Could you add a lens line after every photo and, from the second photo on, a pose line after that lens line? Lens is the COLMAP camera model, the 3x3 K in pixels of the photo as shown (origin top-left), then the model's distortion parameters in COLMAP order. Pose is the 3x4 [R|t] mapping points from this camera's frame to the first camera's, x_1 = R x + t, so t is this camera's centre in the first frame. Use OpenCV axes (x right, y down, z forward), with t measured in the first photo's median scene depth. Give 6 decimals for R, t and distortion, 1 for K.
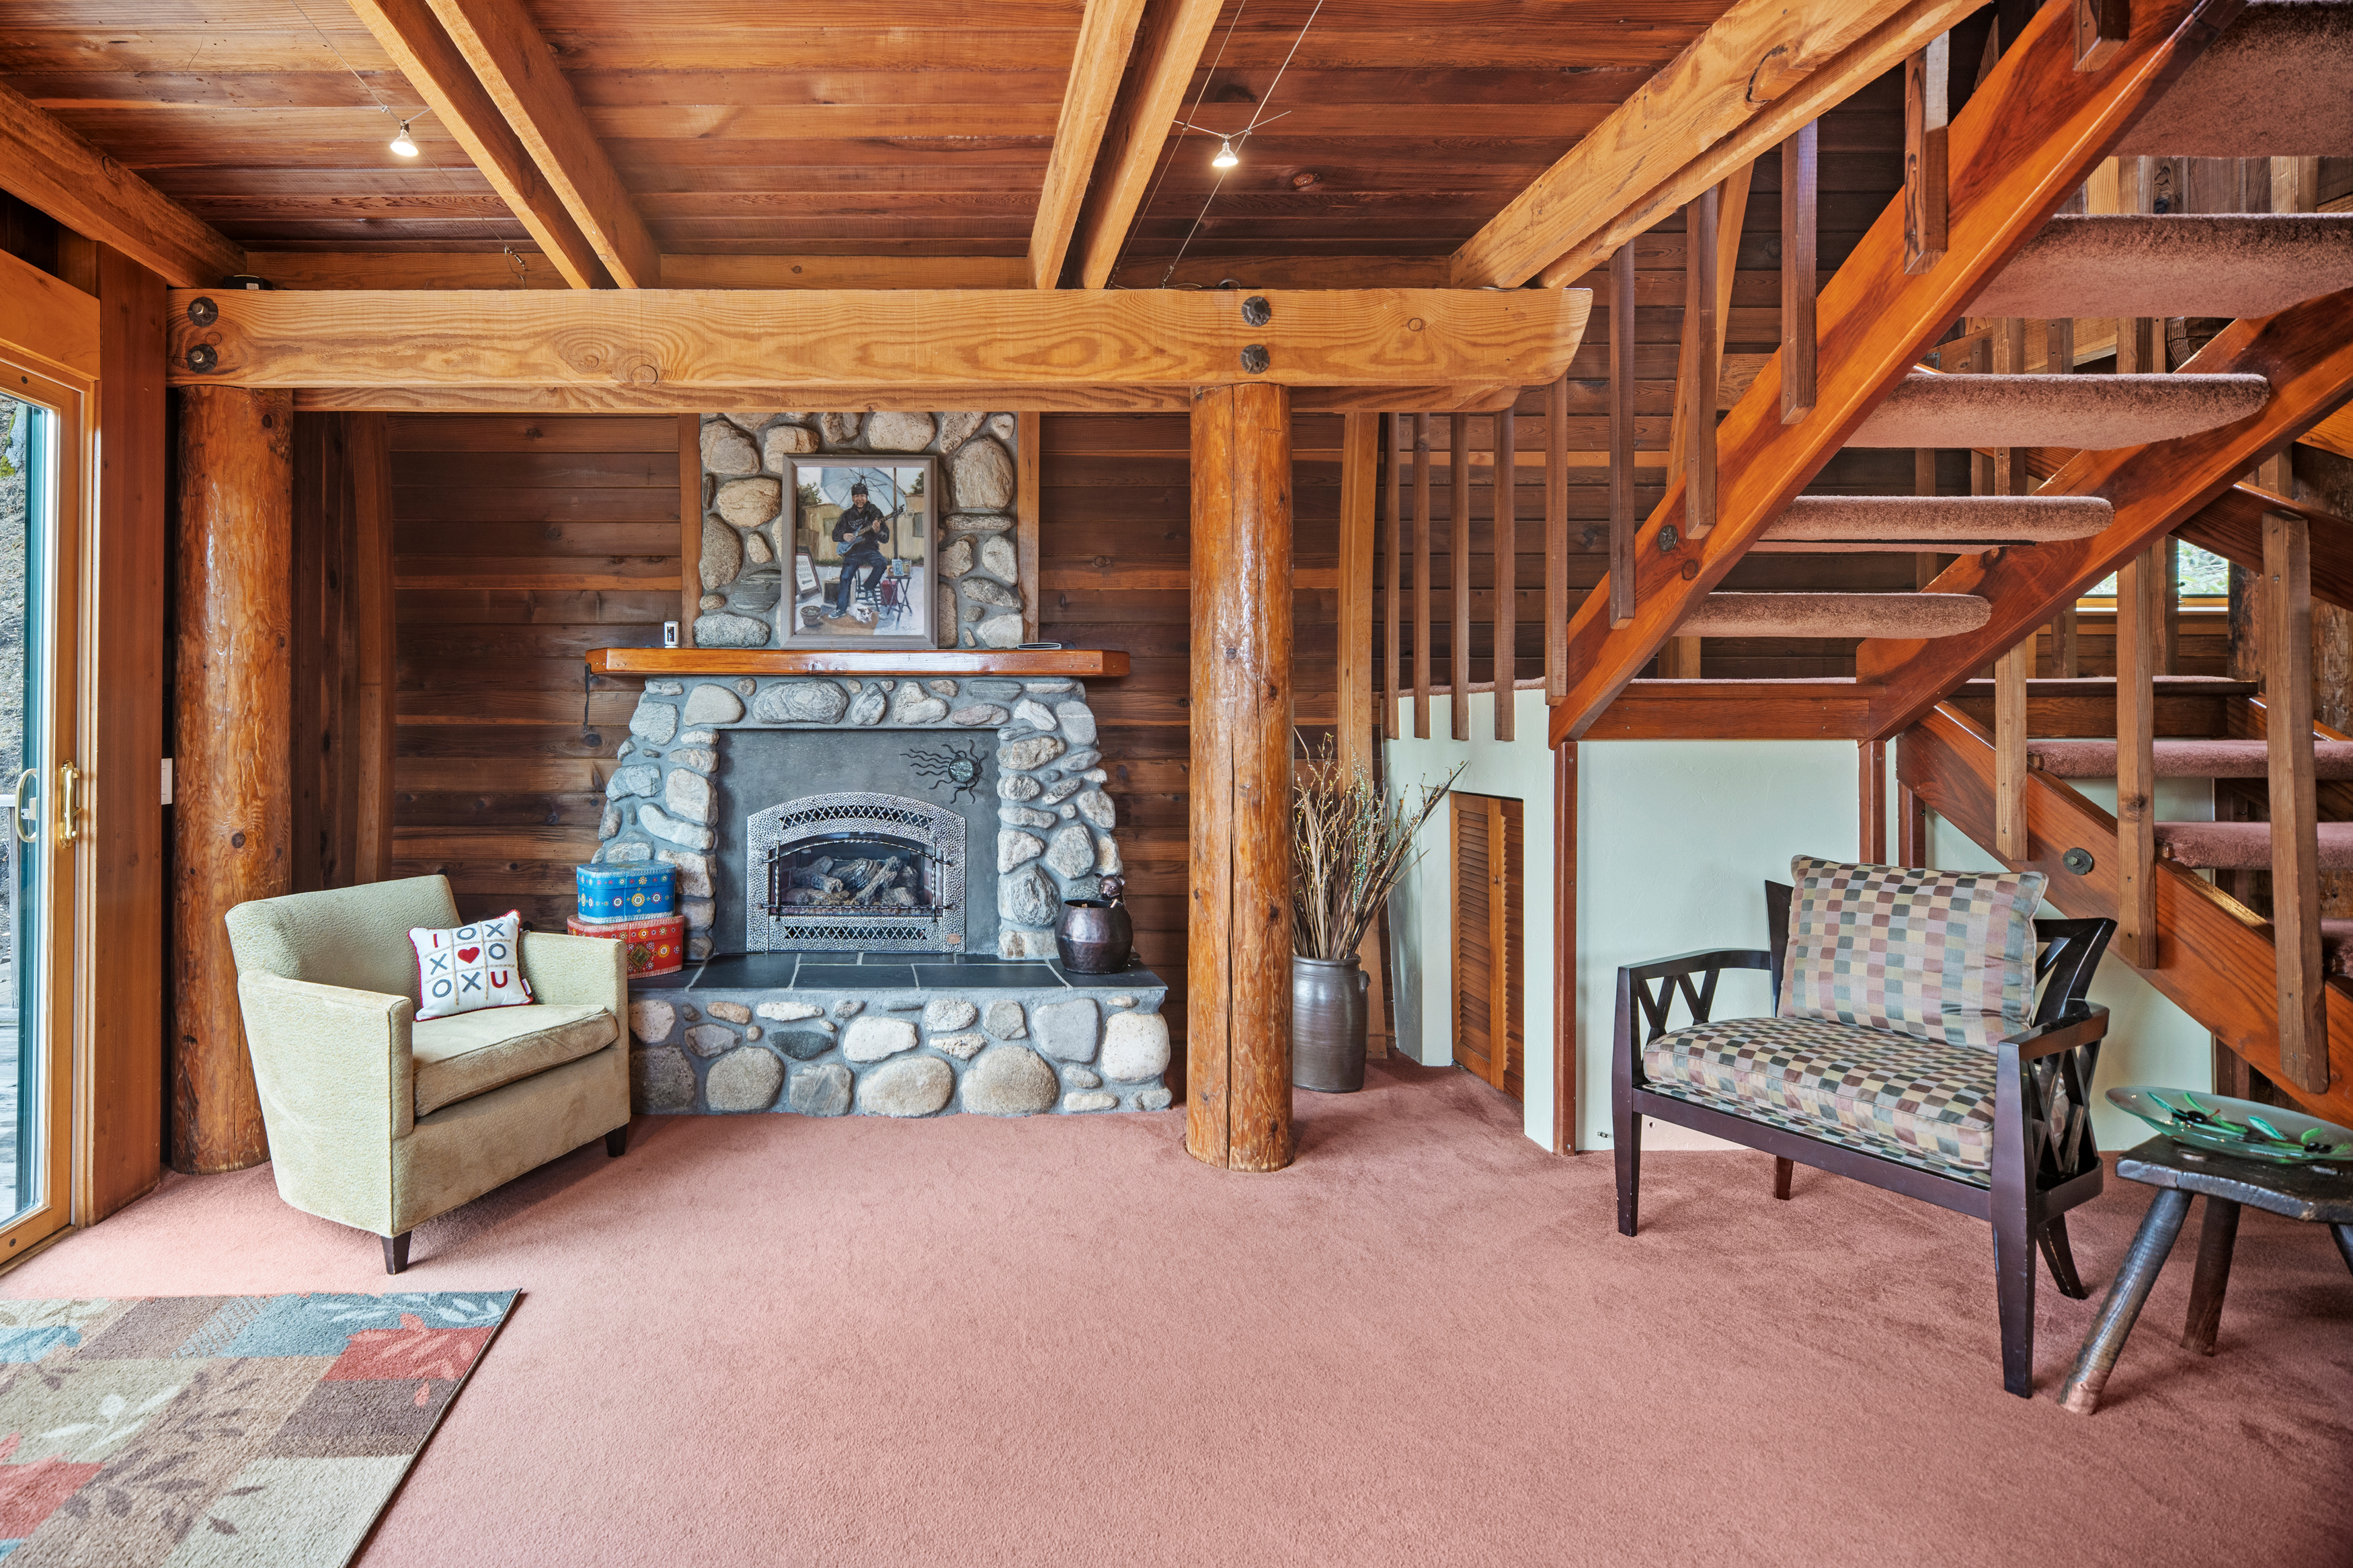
lens RADIAL K [[1065.7, 0, 901.7], [0, 1065.7, 708.3], [0, 0, 1]] dist [-0.011013, 0.007021]
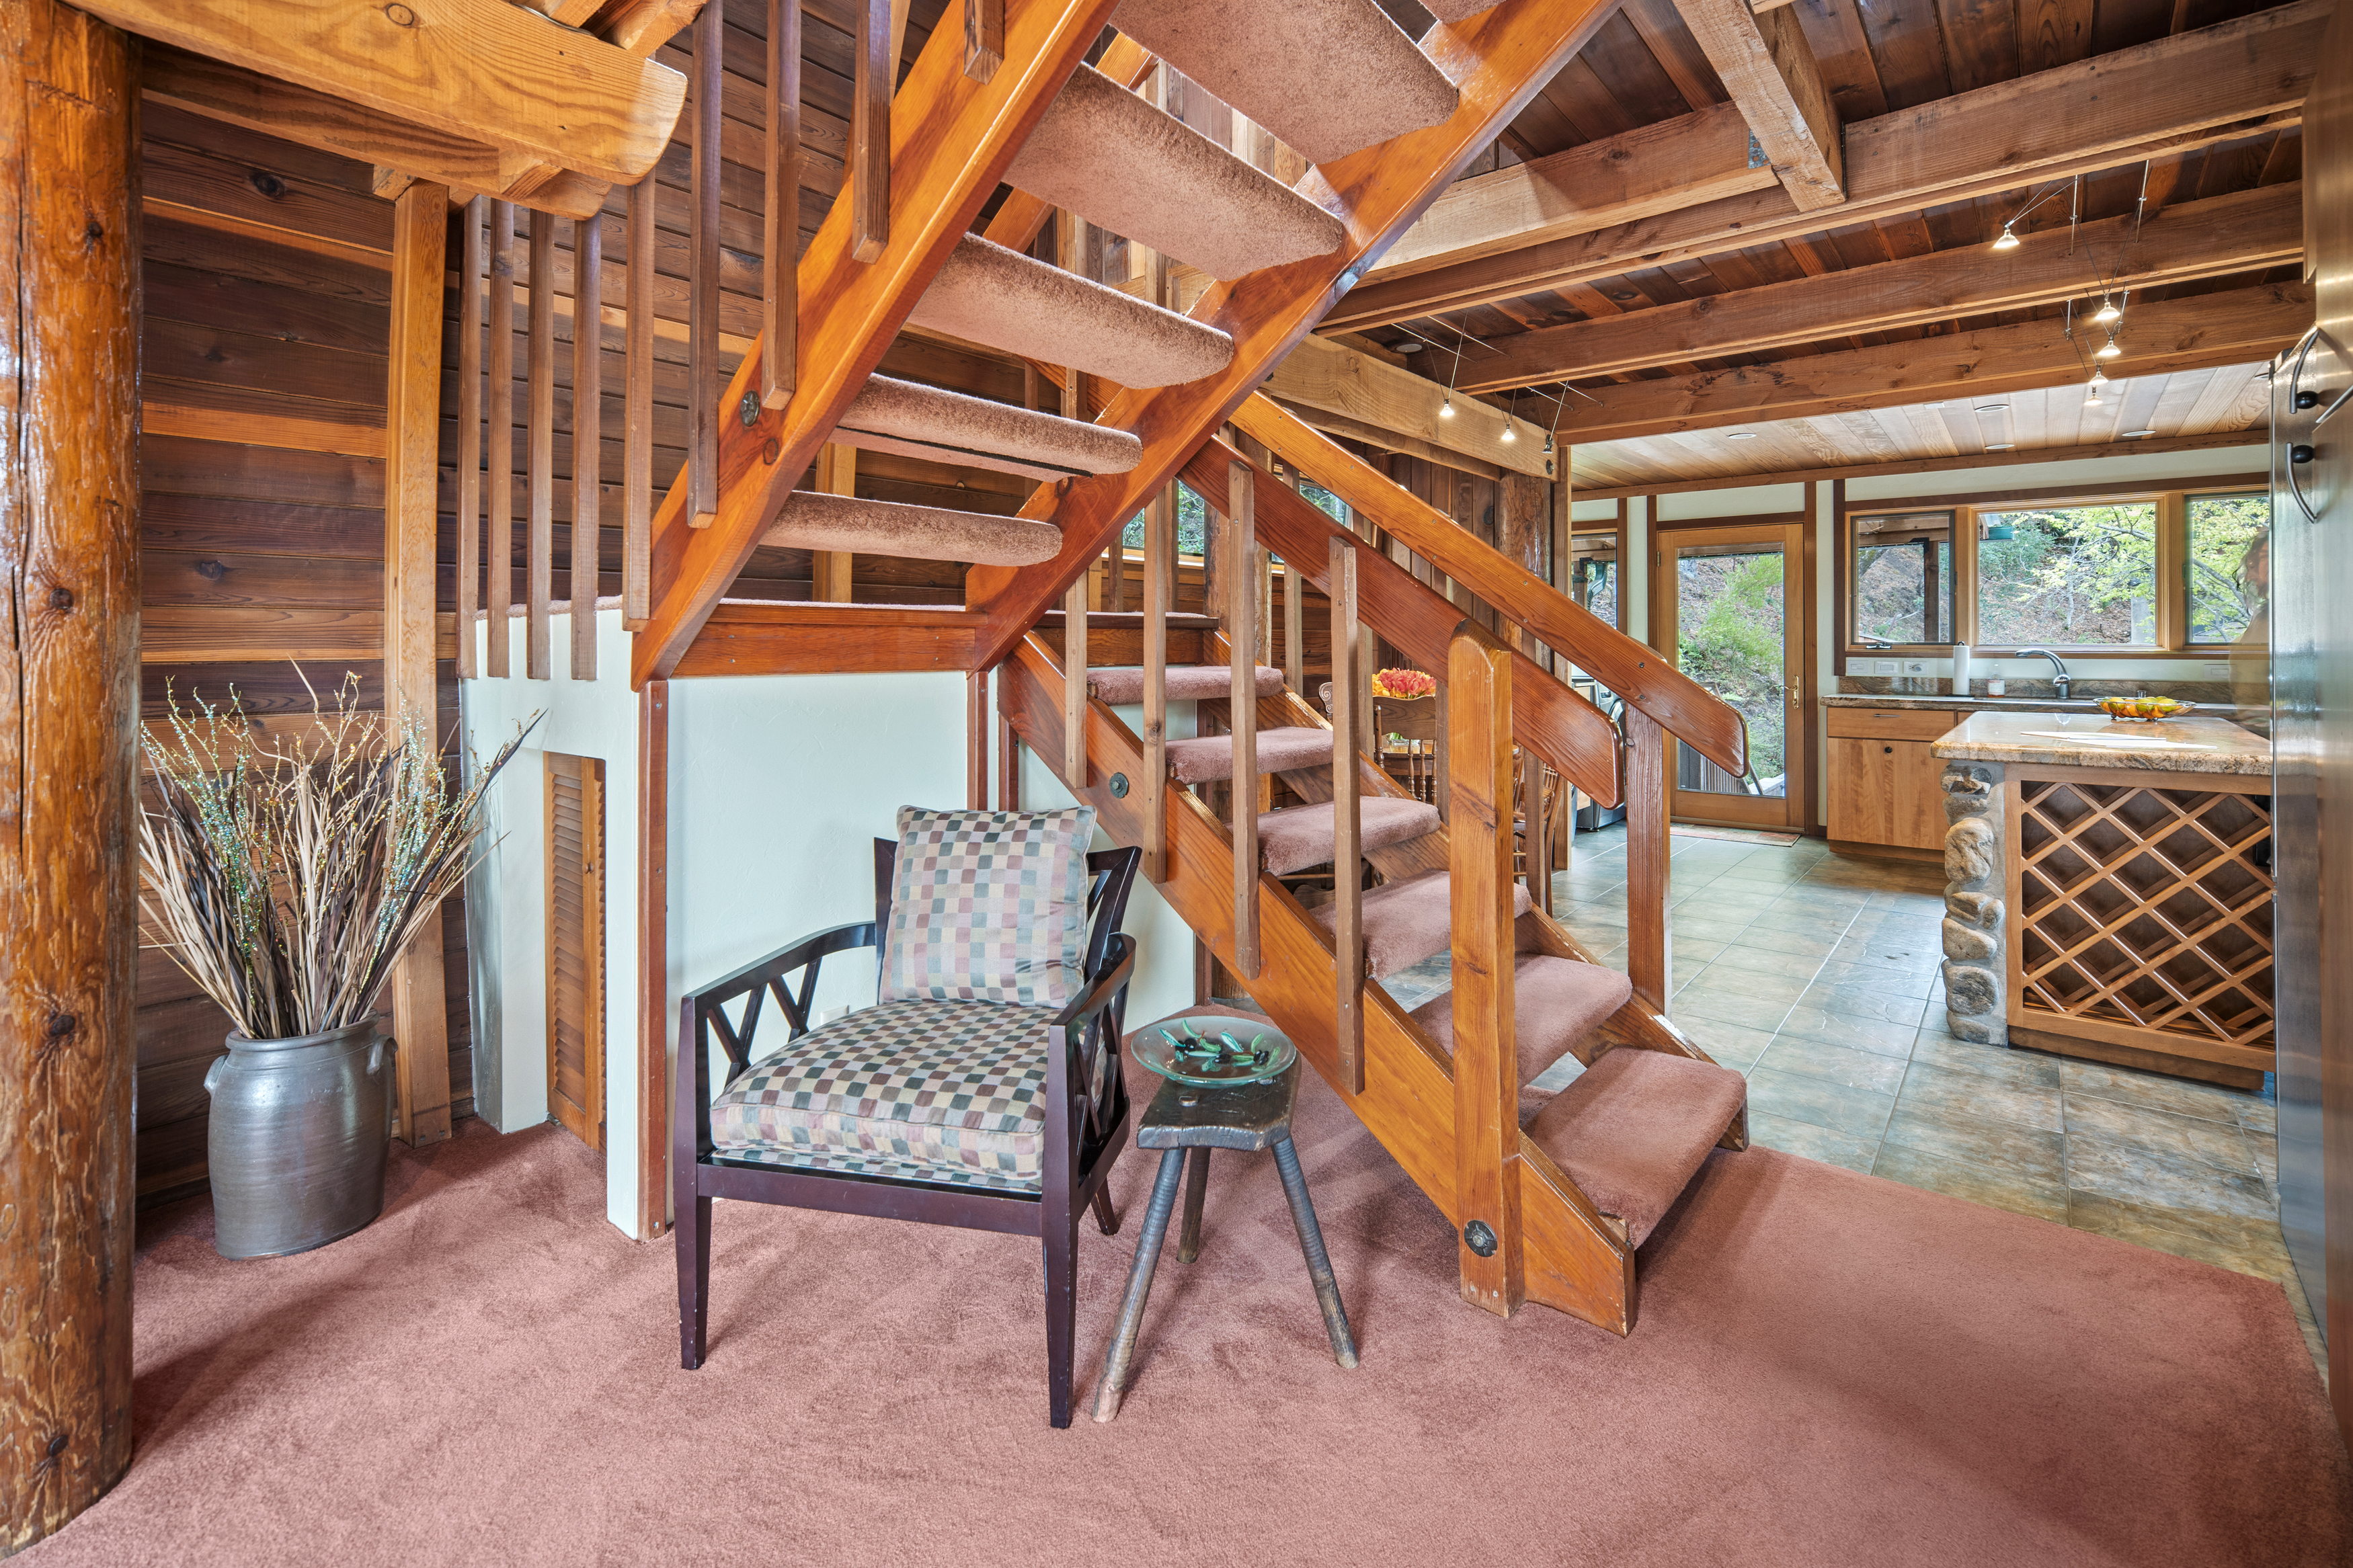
lens RADIAL K [[1036.9, 0, 1172.7], [0, 1036.9, 649.7], [0, 0, 1]] dist [-0.014095, -0.000077]
pose [[0.640825, -0.002568, 0.767683, 0.361793], [-0.005236, 0.999957, 0.007715, 0.002901], [-0.767669, -0.008964, 0.640784, 0.310433]]
